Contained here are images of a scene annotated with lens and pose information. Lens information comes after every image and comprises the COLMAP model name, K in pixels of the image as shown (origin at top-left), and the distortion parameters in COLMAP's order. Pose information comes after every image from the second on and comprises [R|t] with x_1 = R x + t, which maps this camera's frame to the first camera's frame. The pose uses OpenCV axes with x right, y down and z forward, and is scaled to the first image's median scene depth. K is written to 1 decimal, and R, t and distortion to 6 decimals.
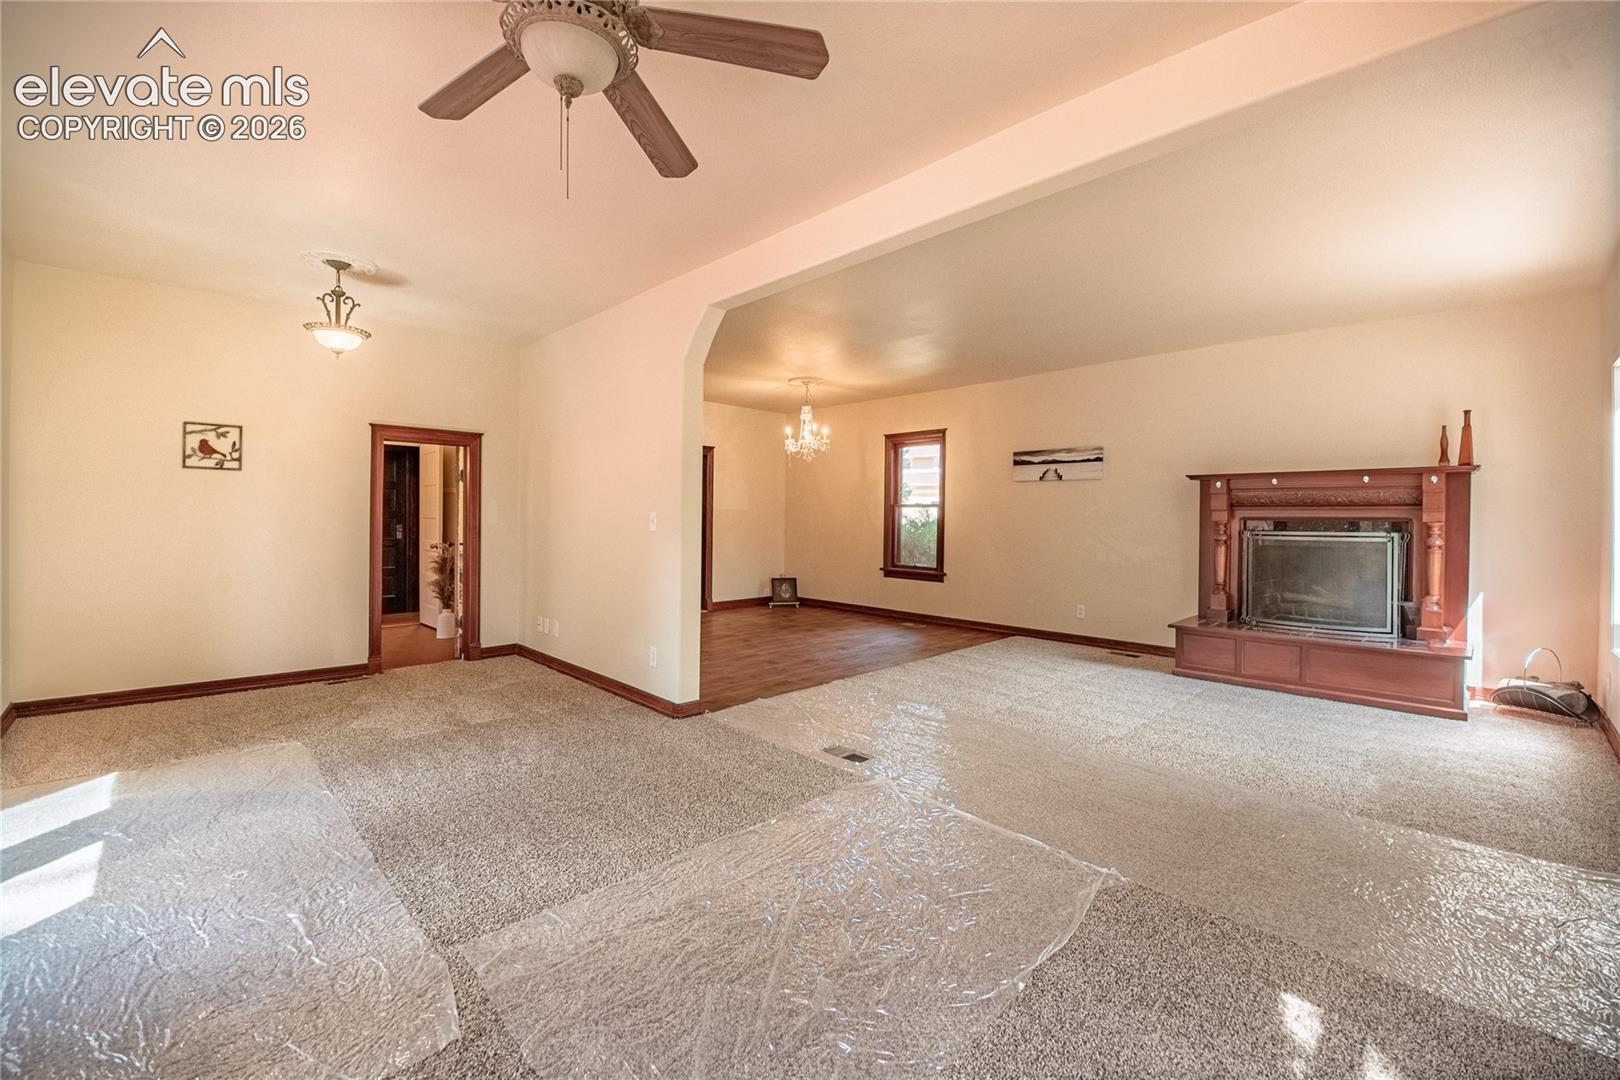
lens RADIAL K [[653.4, 0, 798.3], [0, 653.4, 531.6], [0, 0, 1]] dist [-0.029892, -0.000302]
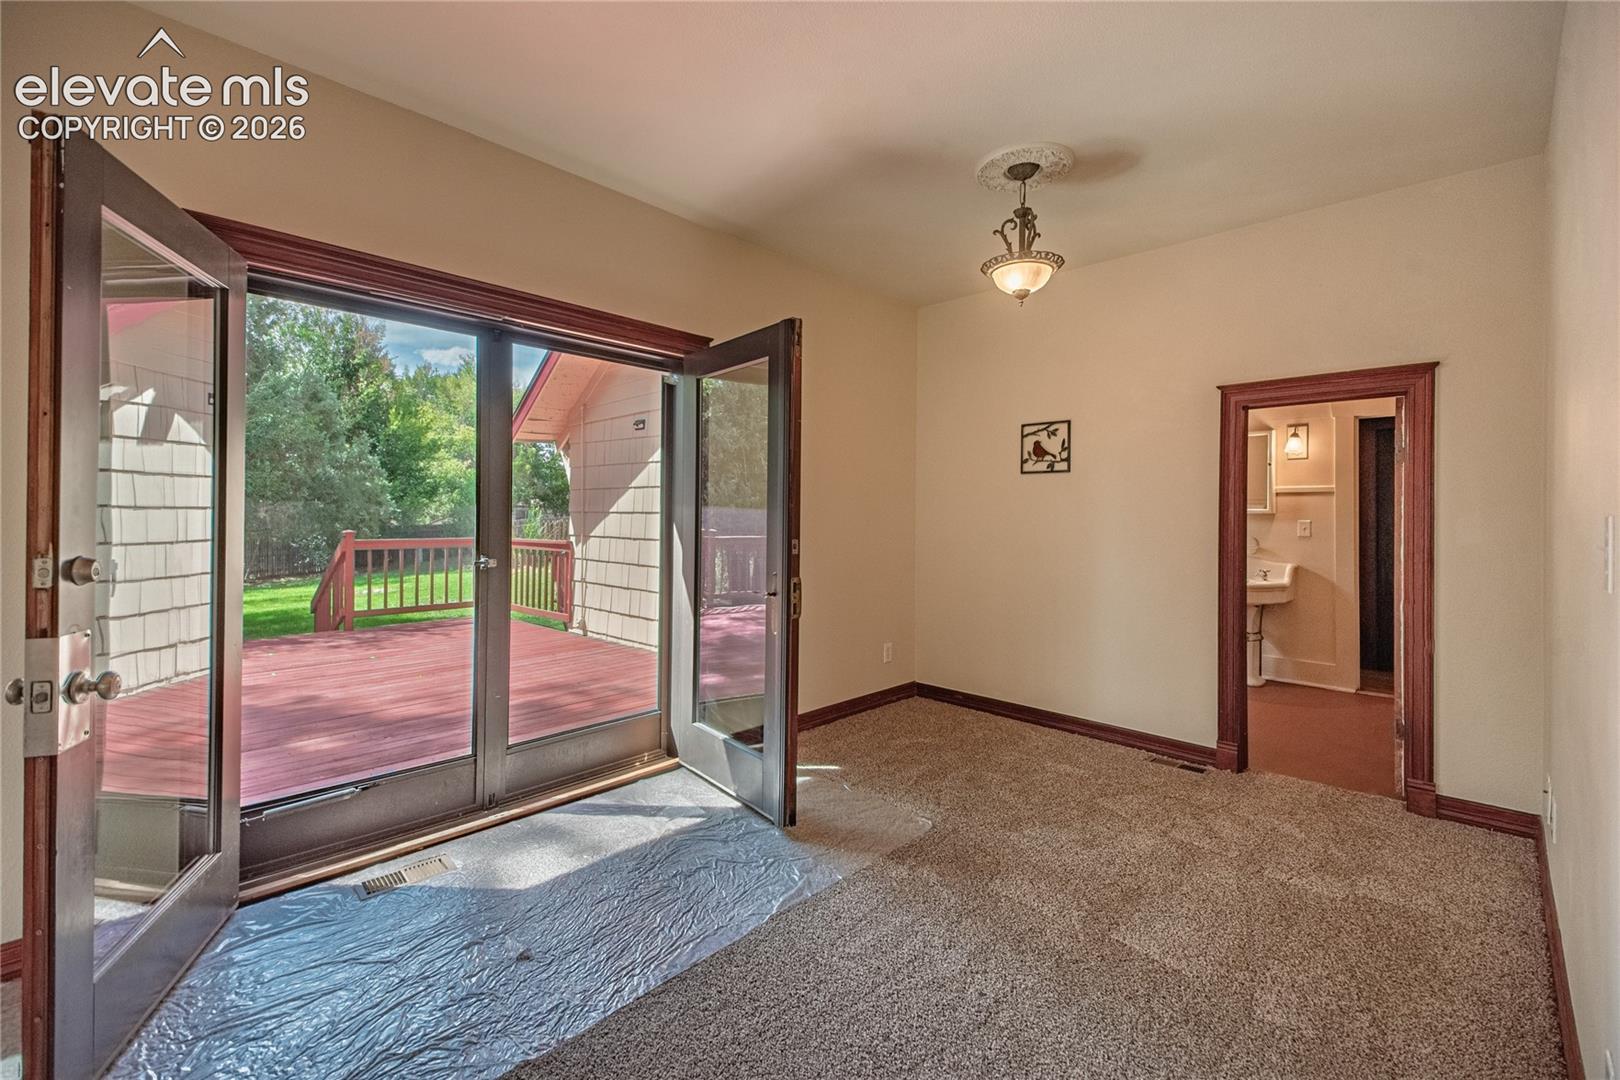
lens RADIAL K [[675.4, 0, 814.0], [0, 675.4, 510.8], [0, 0, 1]] dist [-0.000752, -0.000060]
pose [[0.037990, -0.021917, -0.999038, 0.015916], [-0.027652, 0.999354, -0.022976, -0.013725], [0.998895, 0.028498, 0.037360, 0.627336]]
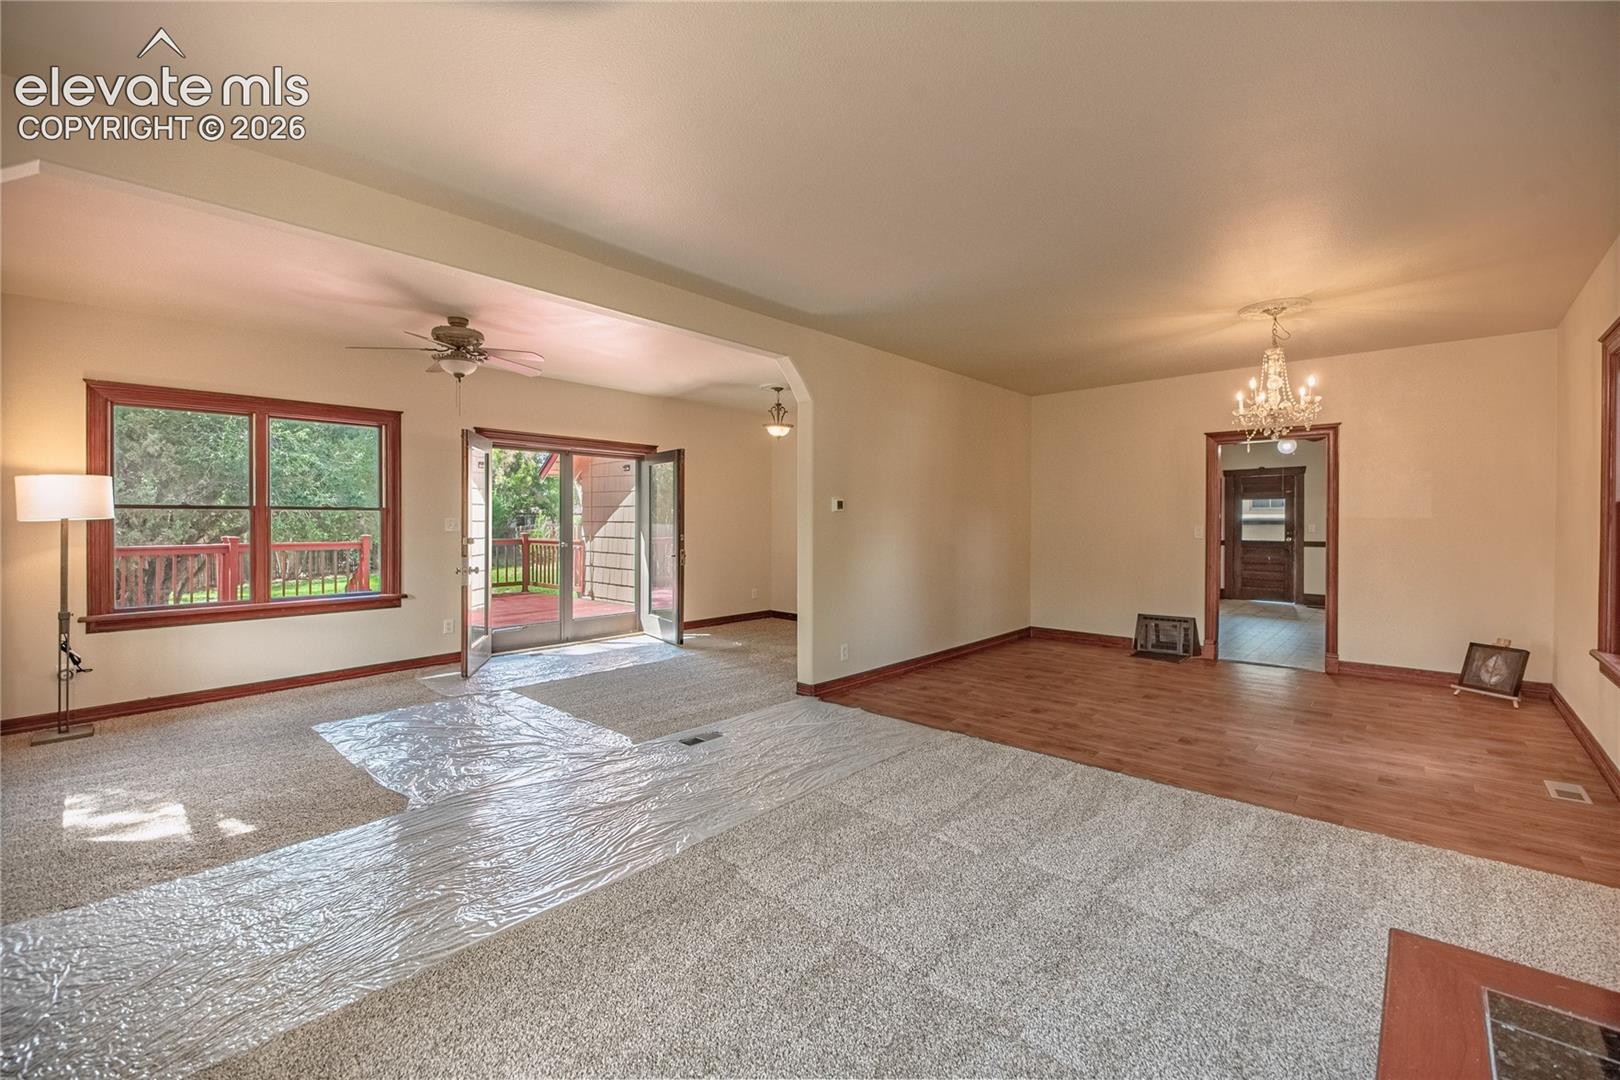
lens RADIAL K [[648.8, 0, 822.3], [0, 648.8, 517.5], [0, 0, 1]] dist [0.007951, -0.000130]
pose [[0.073056, -0.015889, -0.997201, 0.923703], [-0.019381, 0.999662, -0.017348, -0.023920], [0.997139, 0.020594, 0.072724, 0.836889]]
